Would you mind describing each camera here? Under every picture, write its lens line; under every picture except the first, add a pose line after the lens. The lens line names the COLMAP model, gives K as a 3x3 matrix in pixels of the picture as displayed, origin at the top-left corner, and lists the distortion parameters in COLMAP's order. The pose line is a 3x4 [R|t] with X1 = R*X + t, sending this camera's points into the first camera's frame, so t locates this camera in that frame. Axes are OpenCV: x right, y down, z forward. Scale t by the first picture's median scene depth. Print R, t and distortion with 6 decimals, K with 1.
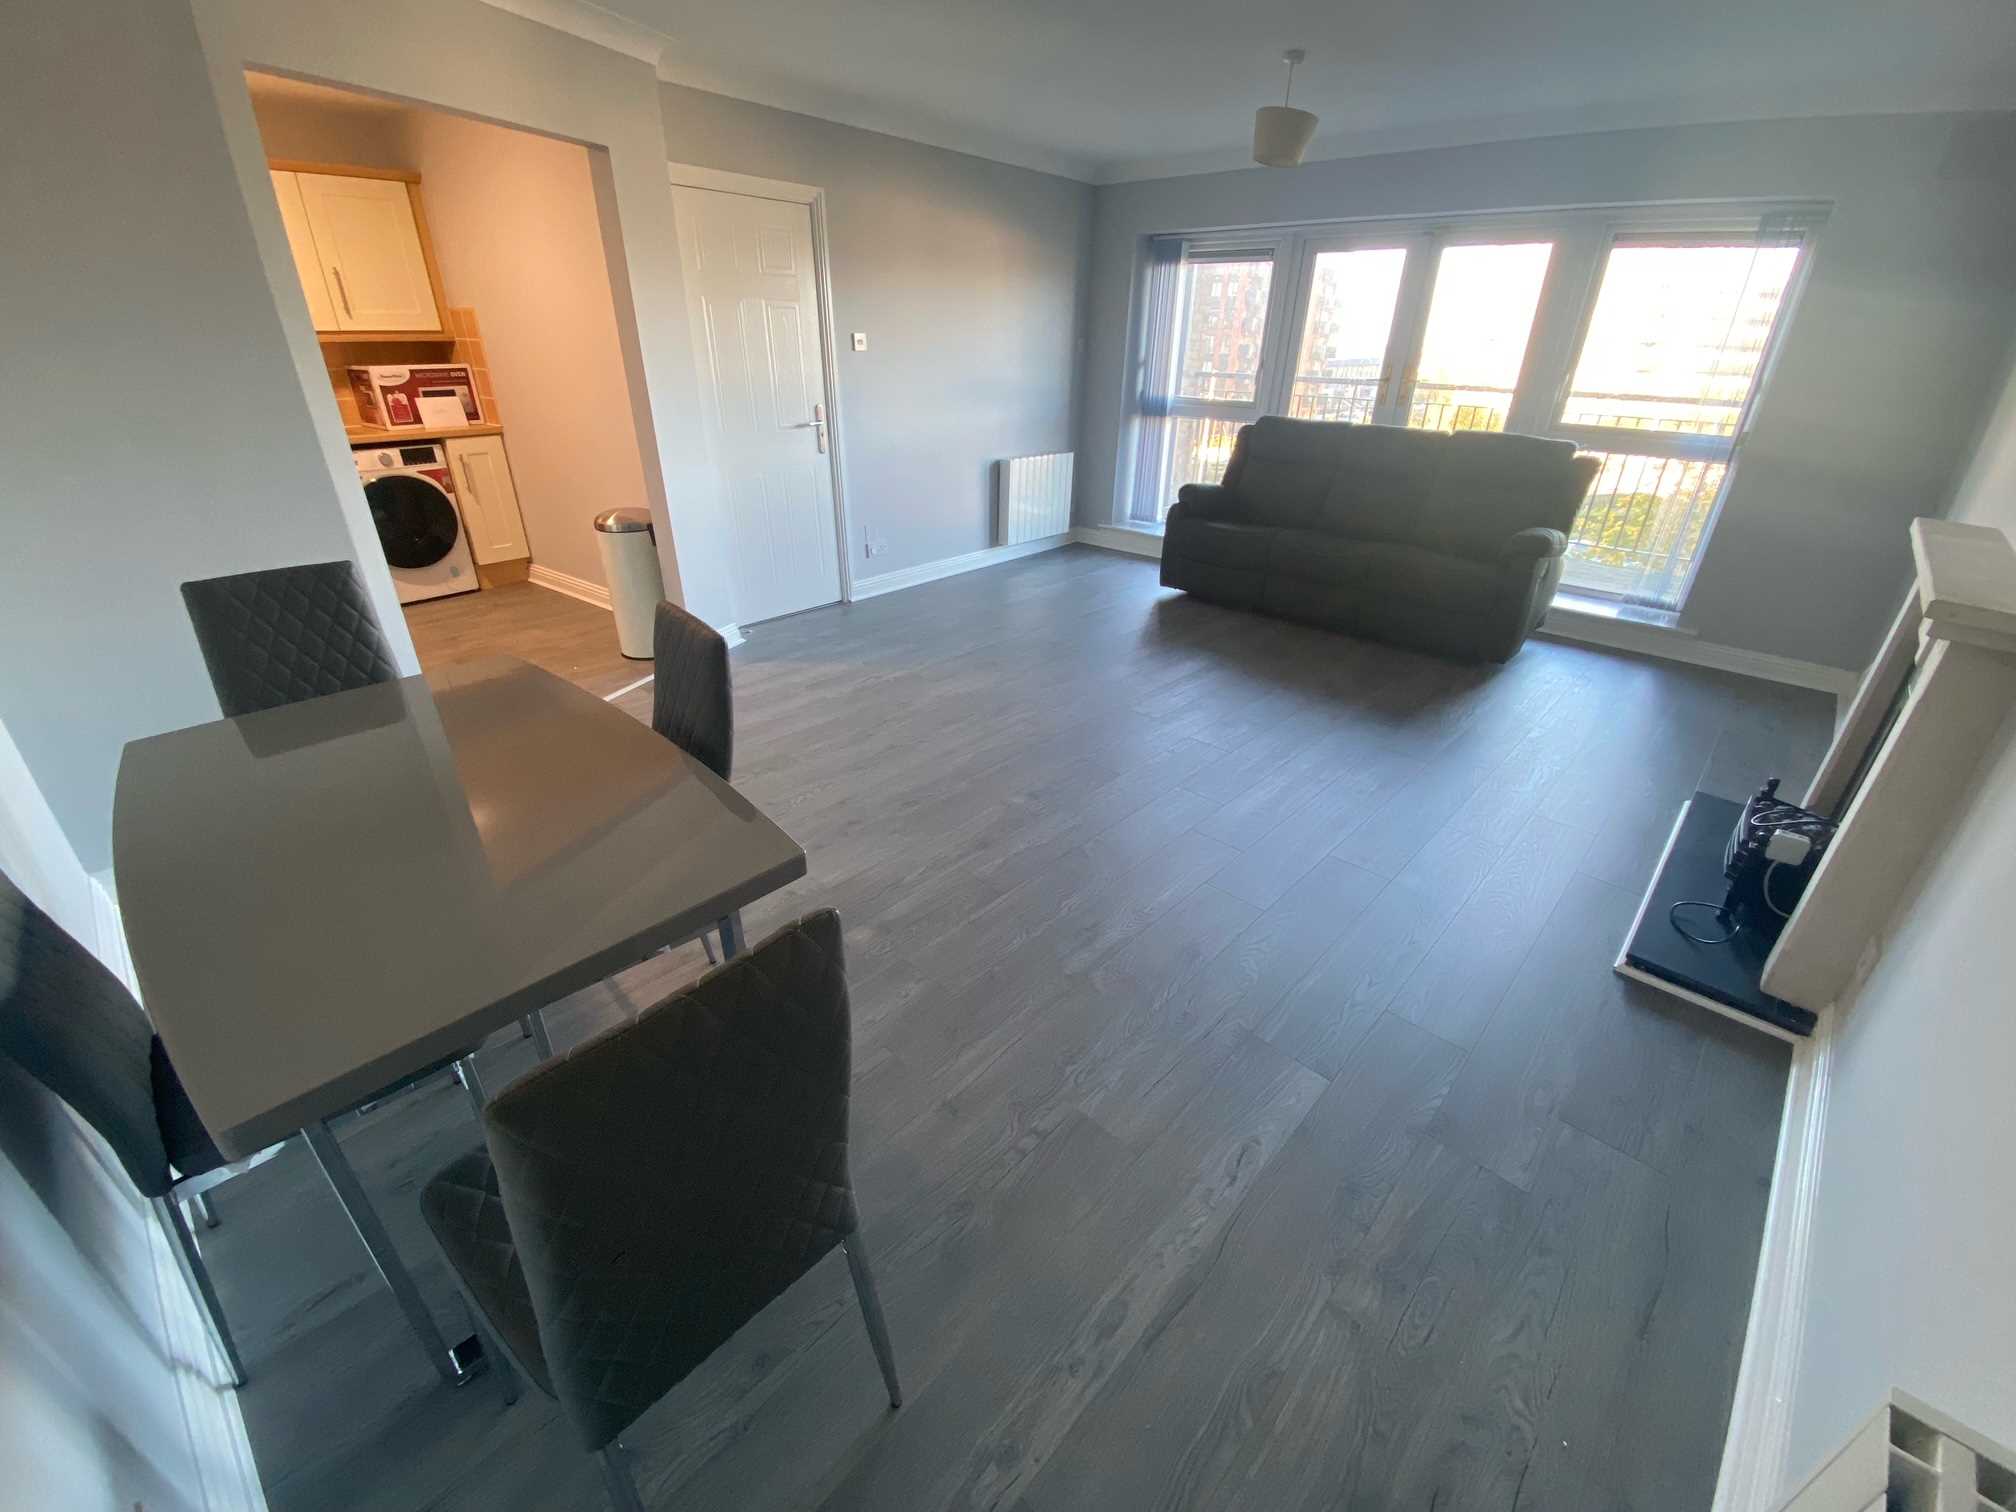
lens RADIAL K [[825.5, 0, 1011.0], [0, 825.5, 751.5], [0, 0, 1]] dist [-0.016931, -0.003070]
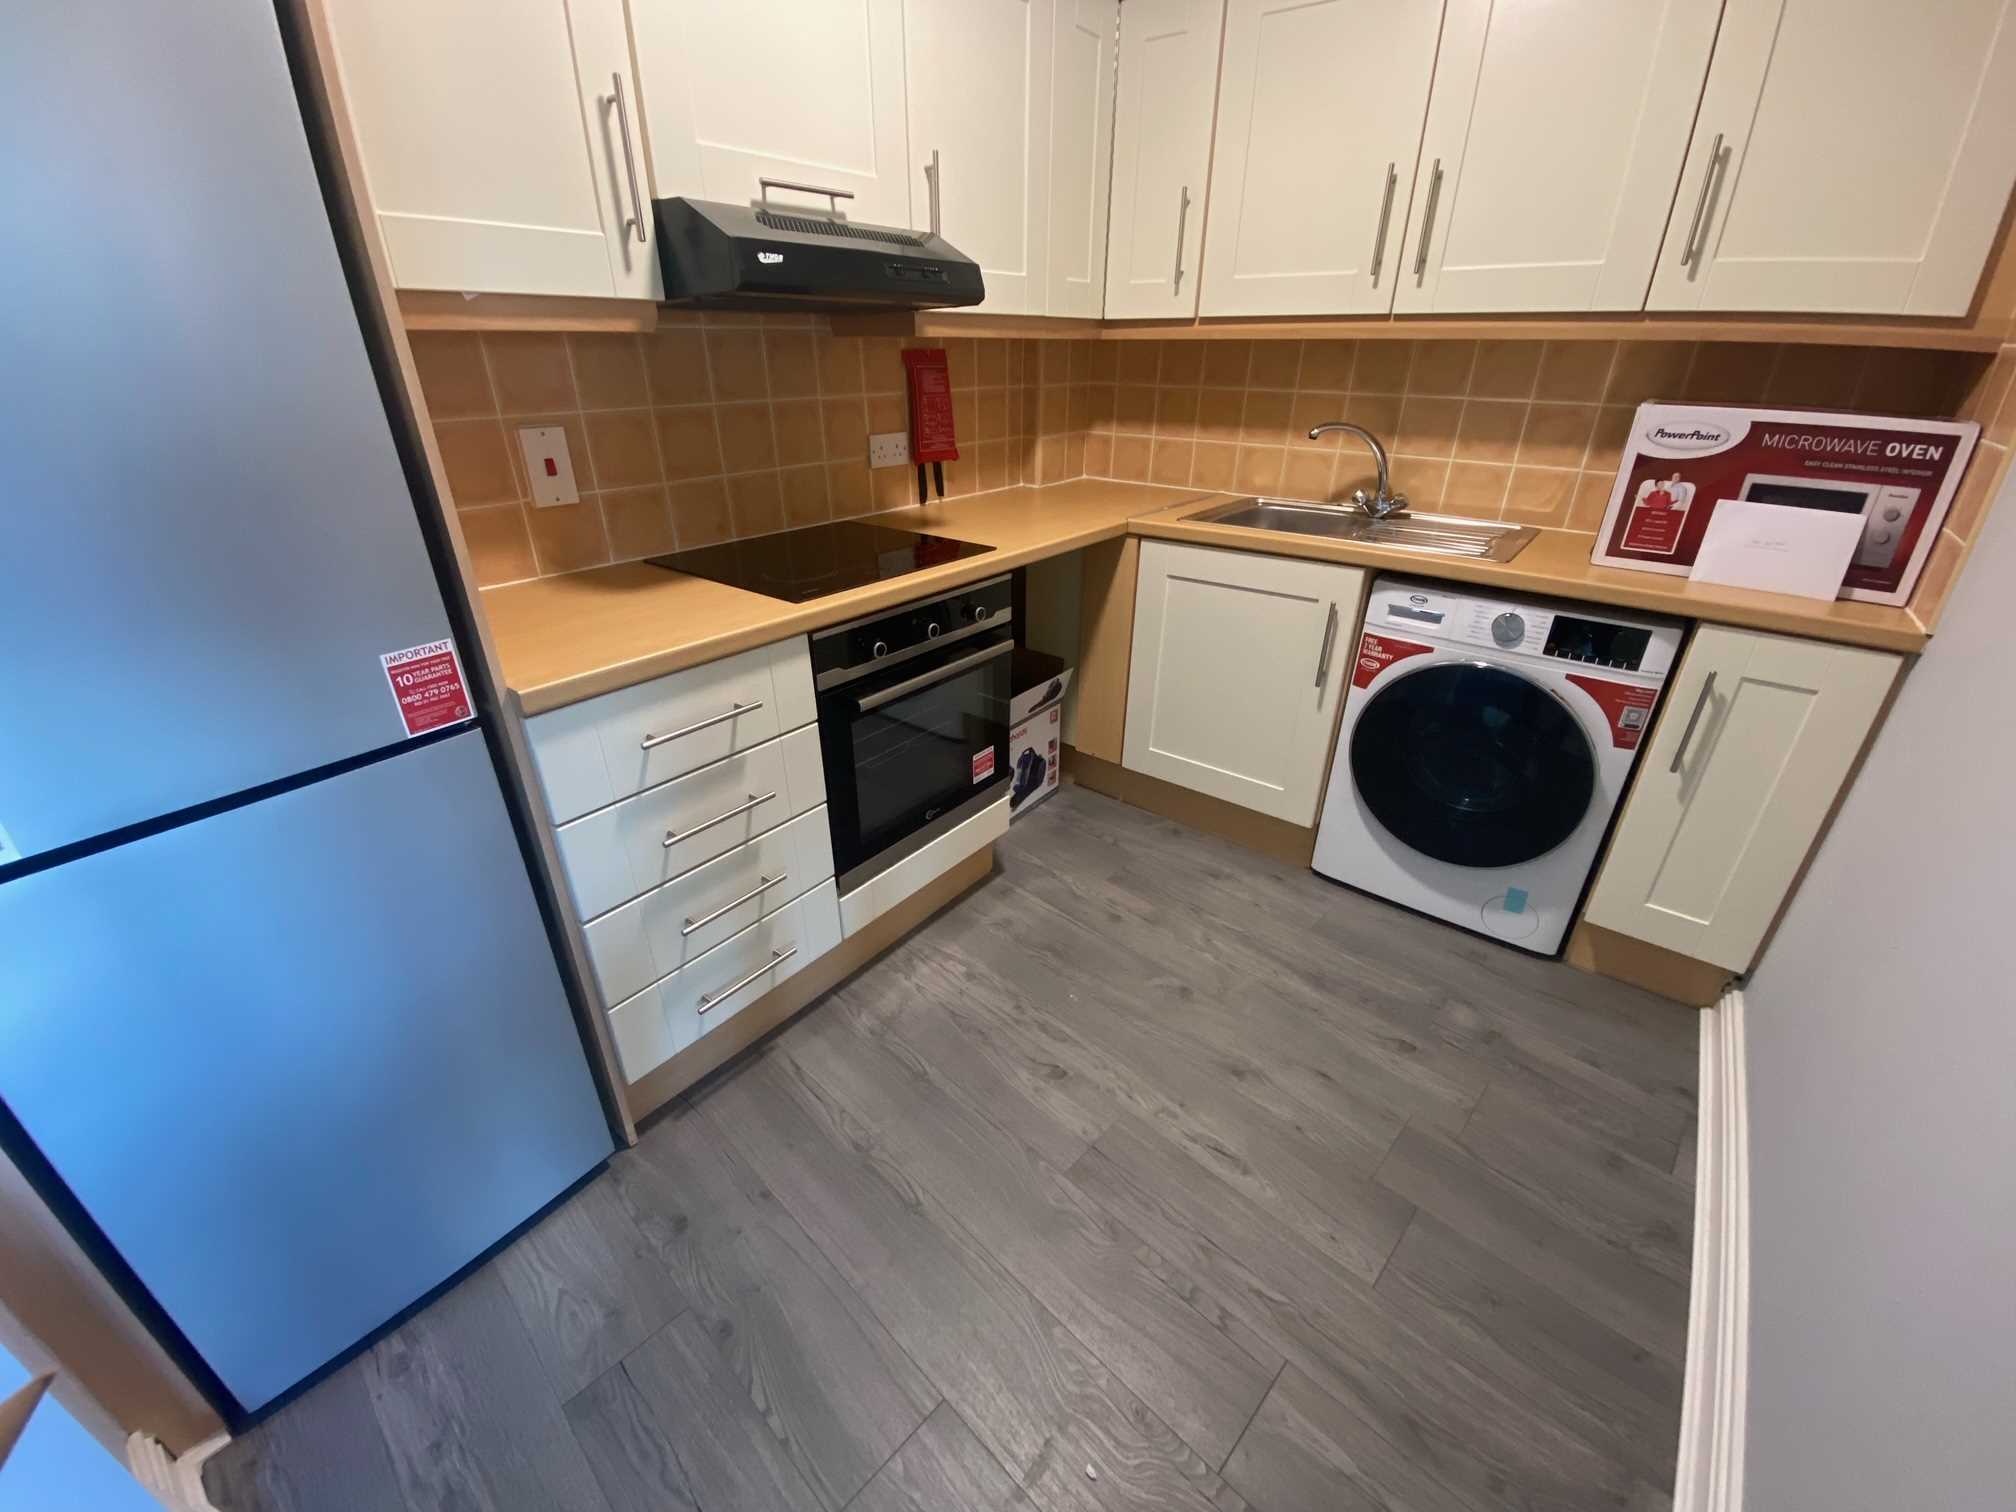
lens RADIAL K [[825.5, 0, 1004.8], [0, 825.5, 758.2], [0, 0, 1]] dist [-0.016931, -0.003070]
pose [[-0.024958, 0.437801, -0.898726, -0.349421], [-0.454068, 0.795955, 0.400347, -0.340930], [0.890617, 0.418074, 0.178926, 0.697655]]
